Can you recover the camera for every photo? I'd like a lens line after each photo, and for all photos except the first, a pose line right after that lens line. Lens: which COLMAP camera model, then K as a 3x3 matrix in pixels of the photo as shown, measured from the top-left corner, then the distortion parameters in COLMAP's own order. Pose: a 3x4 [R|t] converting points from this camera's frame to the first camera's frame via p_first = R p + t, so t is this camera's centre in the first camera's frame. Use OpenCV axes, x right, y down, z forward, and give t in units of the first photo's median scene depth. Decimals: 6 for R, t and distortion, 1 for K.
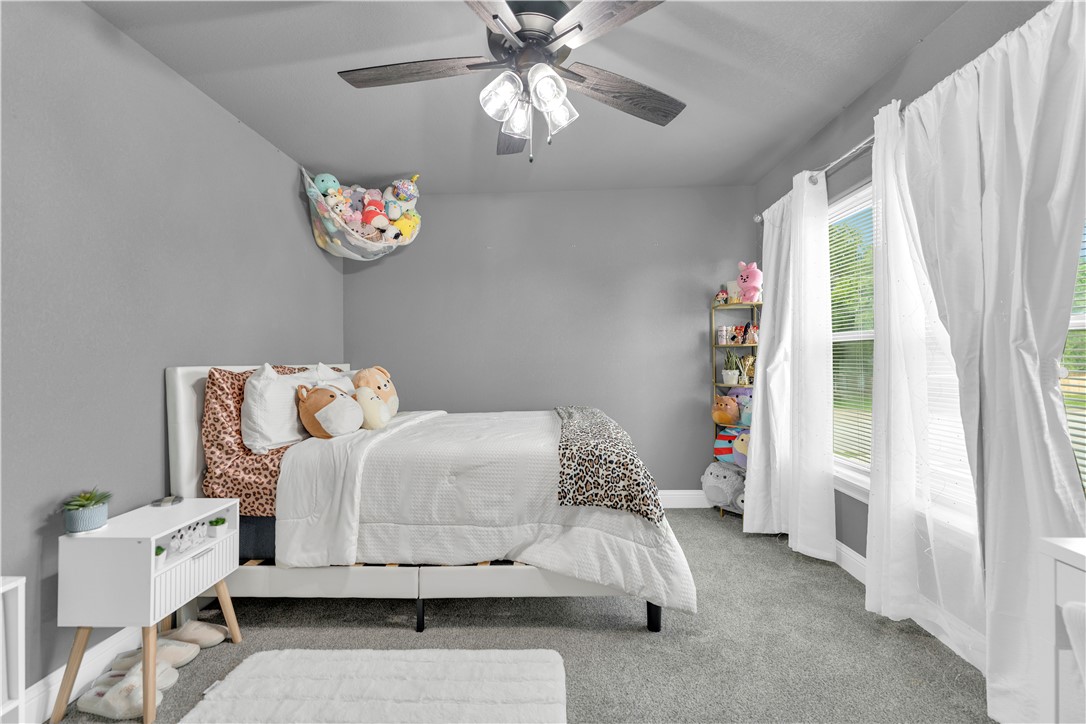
lens RADIAL K [[441.6, 0, 545.5], [0, 441.6, 352.8], [0, 0, 1]] dist [0.002605, -0.000155]
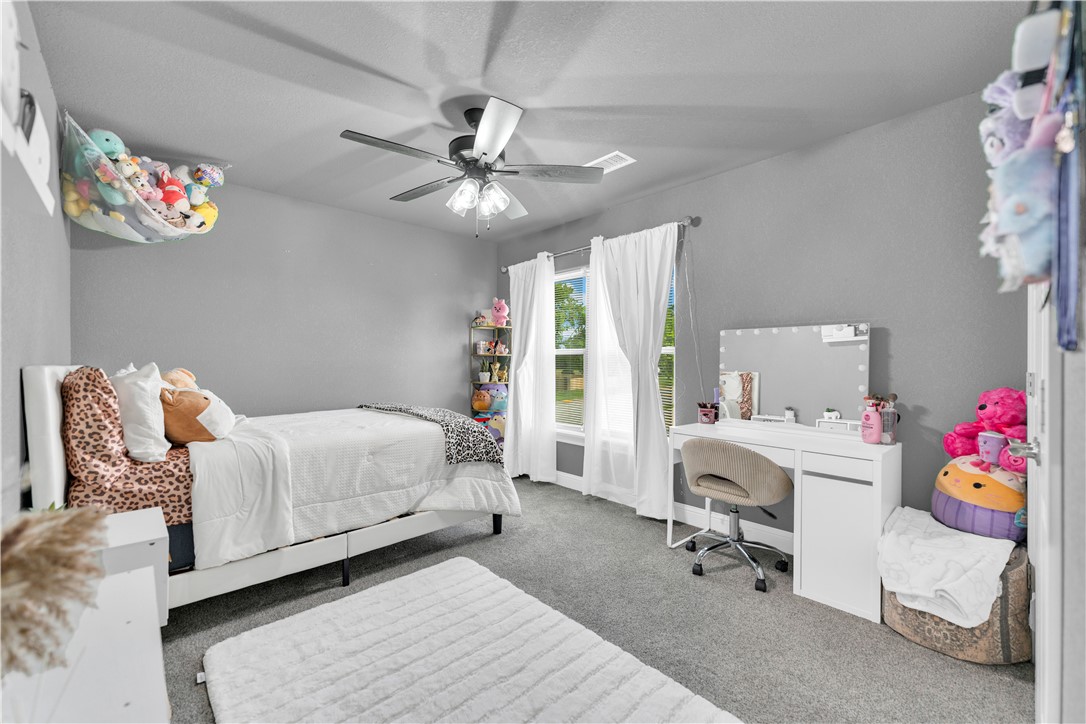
lens RADIAL K [[441.6, 0, 537.5], [0, 441.6, 368.8], [0, 0, 1]] dist [0.002605, -0.000155]
pose [[0.713266, 0.004009, 0.700882, -0.741026], [-0.019255, 0.999718, 0.013876, 0.007913], [-0.700629, -0.023393, 0.713142, -0.213094]]
